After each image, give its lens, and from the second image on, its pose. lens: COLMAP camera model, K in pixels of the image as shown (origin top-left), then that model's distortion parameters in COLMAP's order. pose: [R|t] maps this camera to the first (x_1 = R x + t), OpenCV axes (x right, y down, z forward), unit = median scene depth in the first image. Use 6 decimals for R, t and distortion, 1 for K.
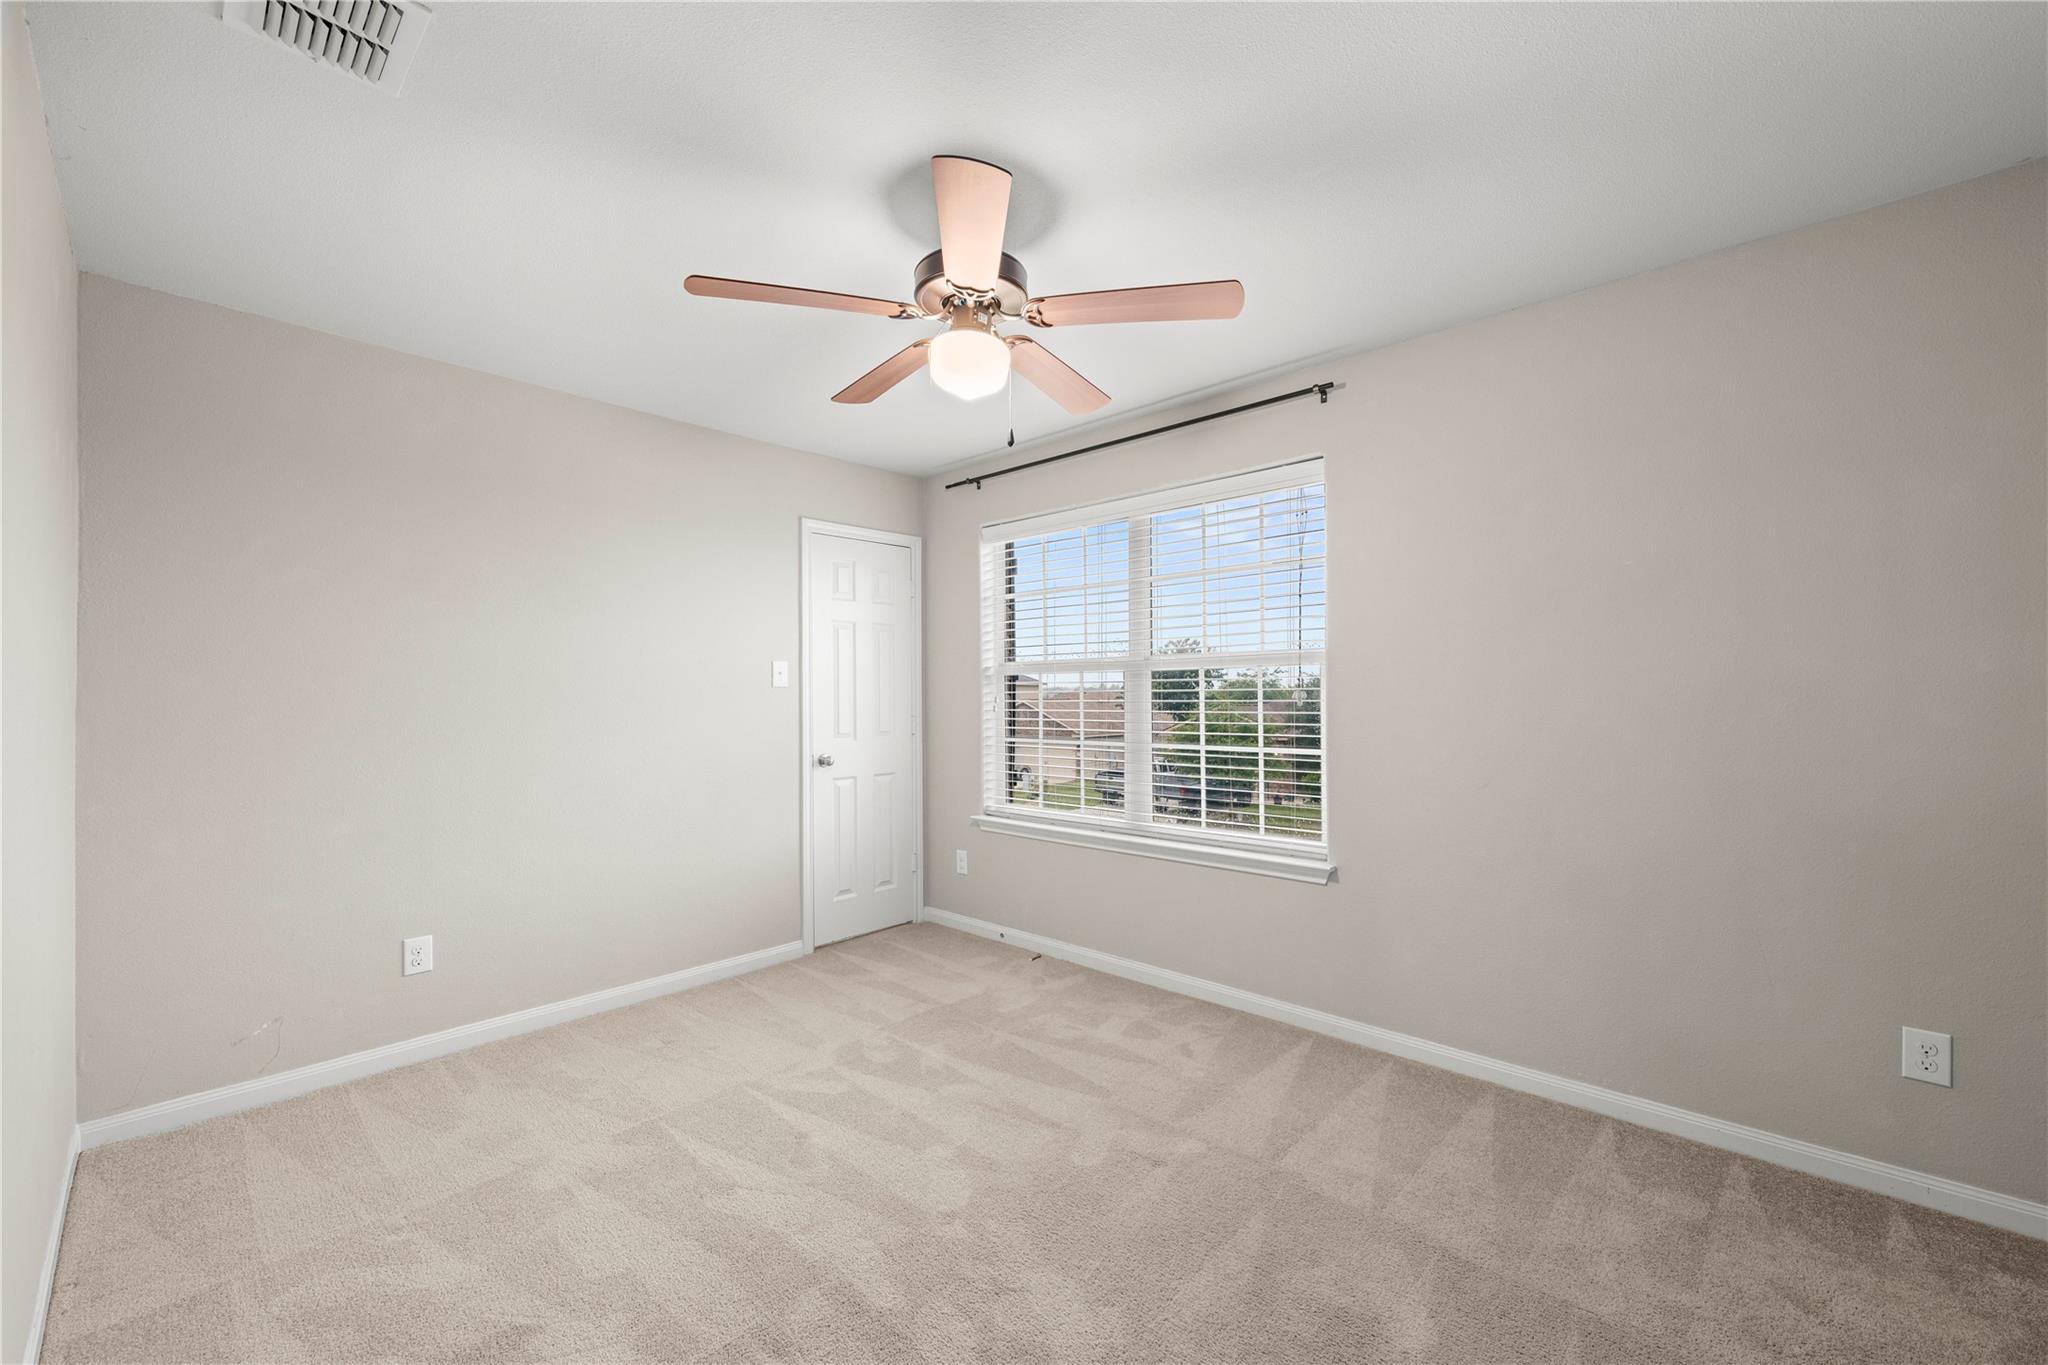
lens RADIAL K [[806.4, 0, 1047.2], [0, 806.4, 681.9], [0, 0, 1]] dist [0.000337, 0.000140]
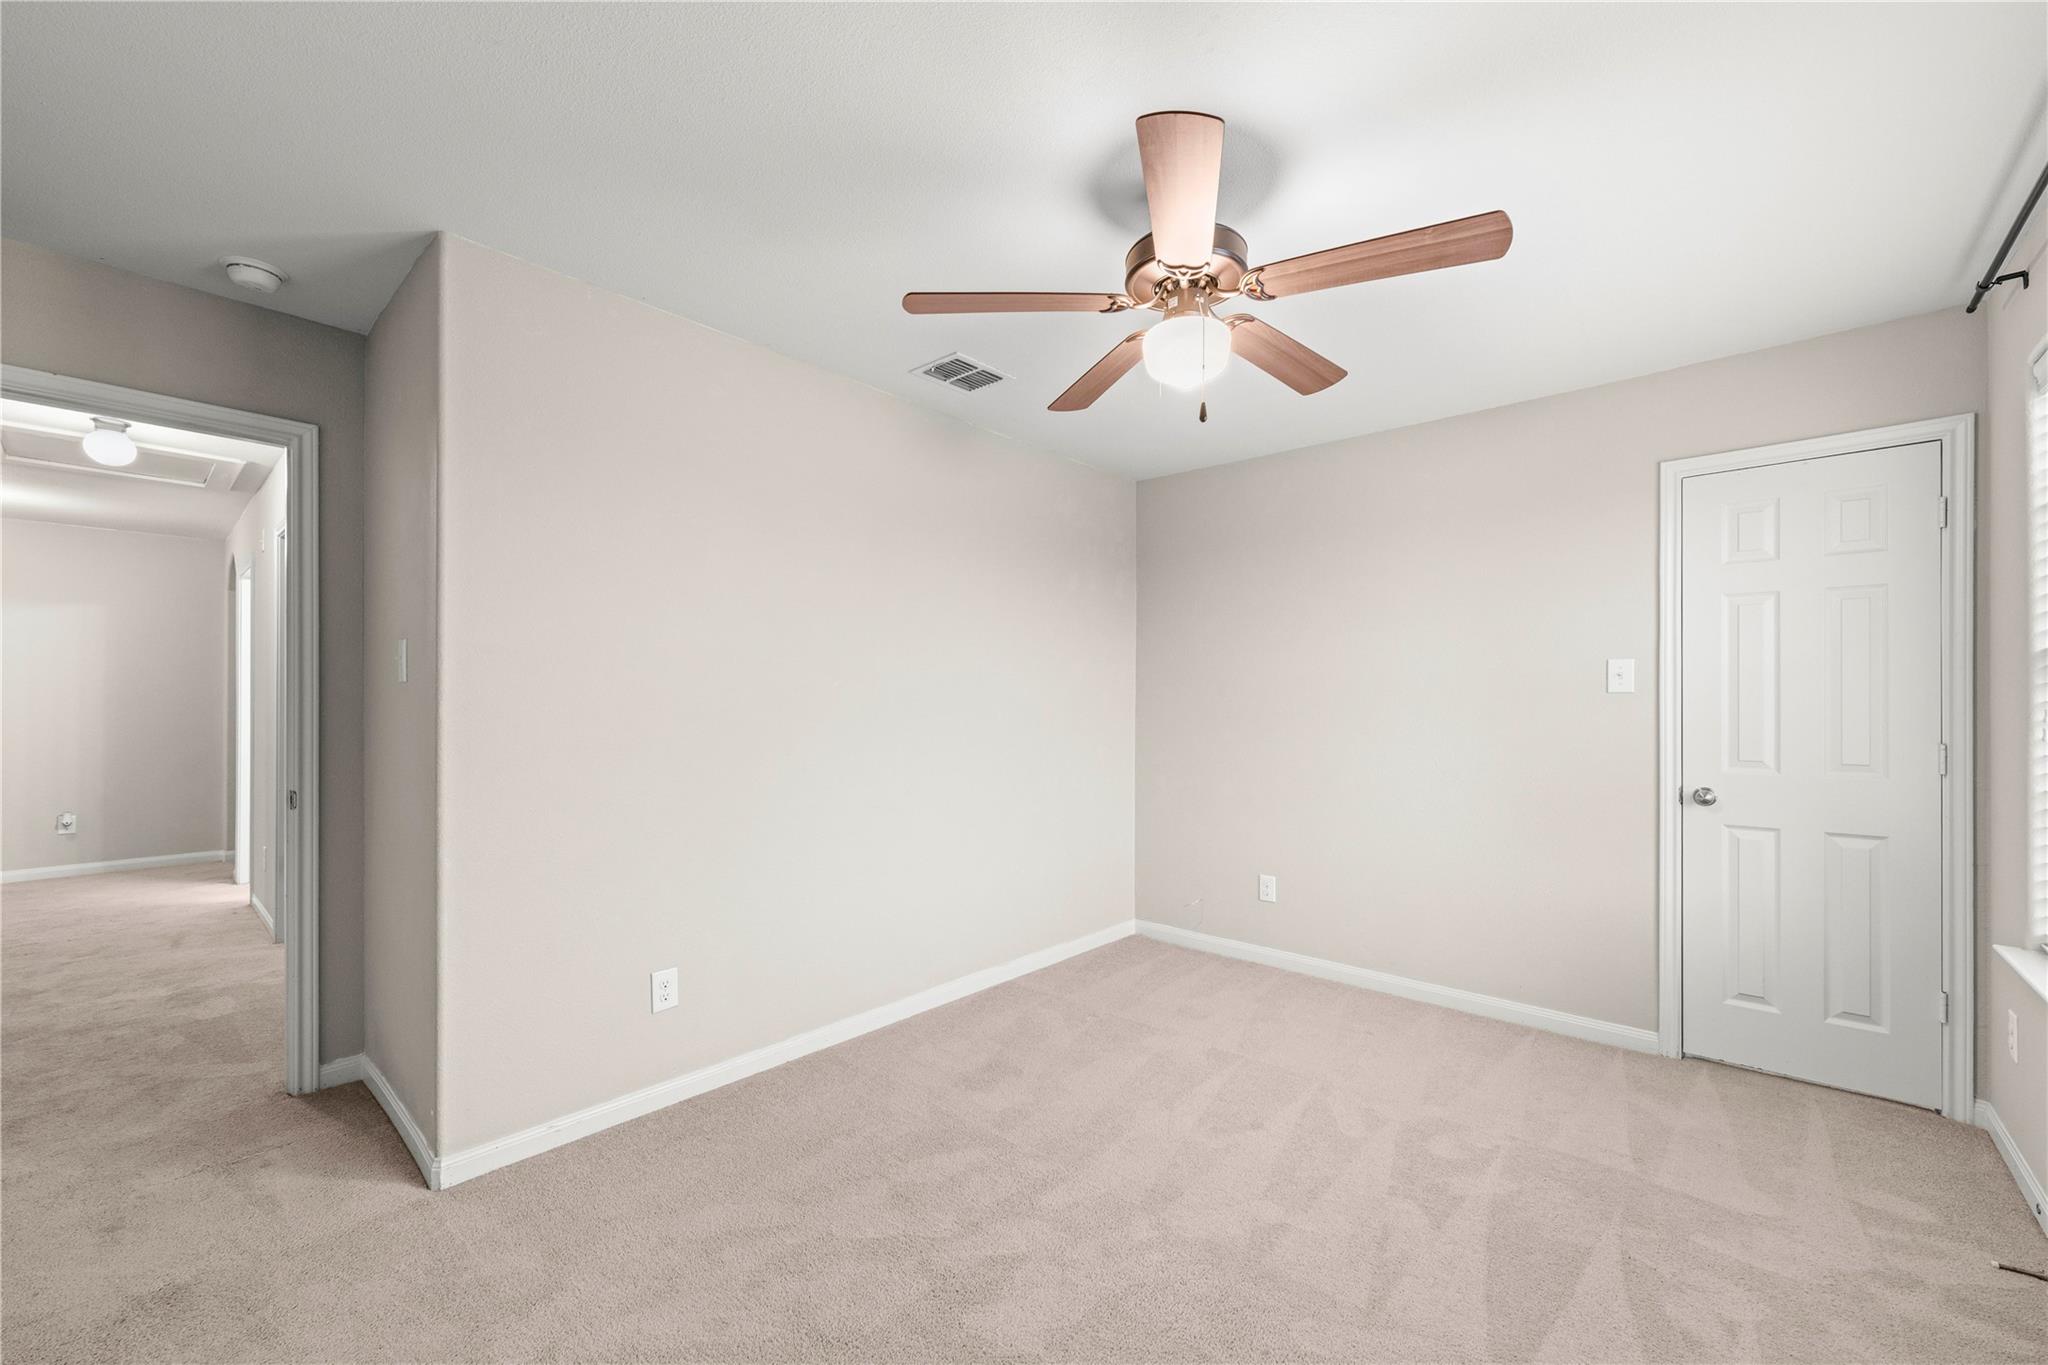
lens RADIAL K [[818.4, 0, 1036.0], [0, 818.4, 706.2], [0, 0, 1]] dist [-0.000714, 0.000134]
pose [[0.009120, 0.010025, -0.999908, 0.514769], [0.010717, 0.999891, 0.010123, 0.006165], [0.999901, -0.010808, 0.009012, 0.495053]]
